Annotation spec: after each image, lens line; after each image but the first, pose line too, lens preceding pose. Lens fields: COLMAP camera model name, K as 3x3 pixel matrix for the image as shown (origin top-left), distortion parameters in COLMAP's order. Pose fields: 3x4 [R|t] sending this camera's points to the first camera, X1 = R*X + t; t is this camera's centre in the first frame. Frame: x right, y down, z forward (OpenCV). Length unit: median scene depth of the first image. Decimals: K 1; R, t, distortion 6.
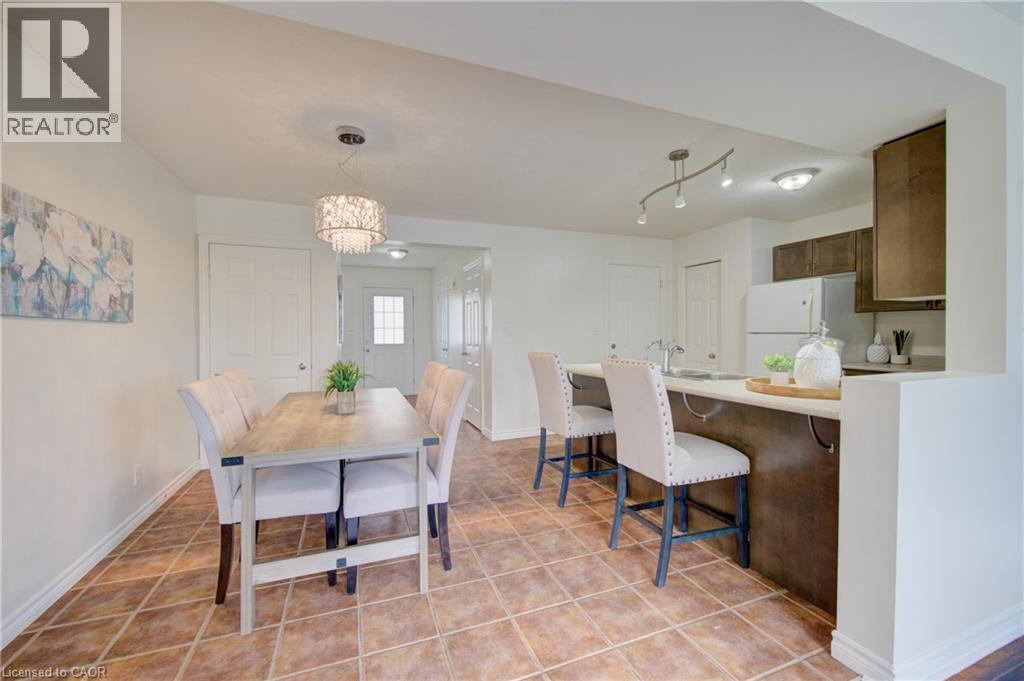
lens RADIAL K [[403.6, 0, 509.0], [0, 403.6, 335.4], [0, 0, 1]] dist [-0.002068, -0.000344]
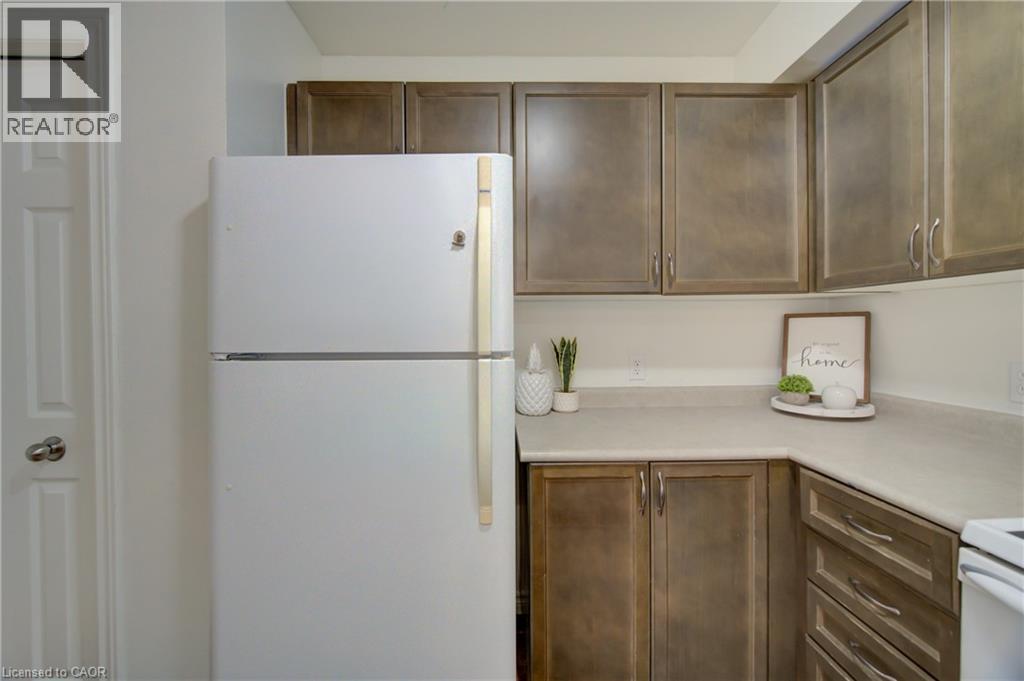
lens RADIAL K [[403.6, 0, 509.0], [0, 403.6, 335.4], [0, 0, 1]] dist [-0.002068, -0.000344]
pose [[0.337556, -0.009975, 0.941253, 0.449392], [0.011472, 0.999913, 0.006482, -0.018250], [-0.941236, 0.008609, 0.337641, 0.799949]]
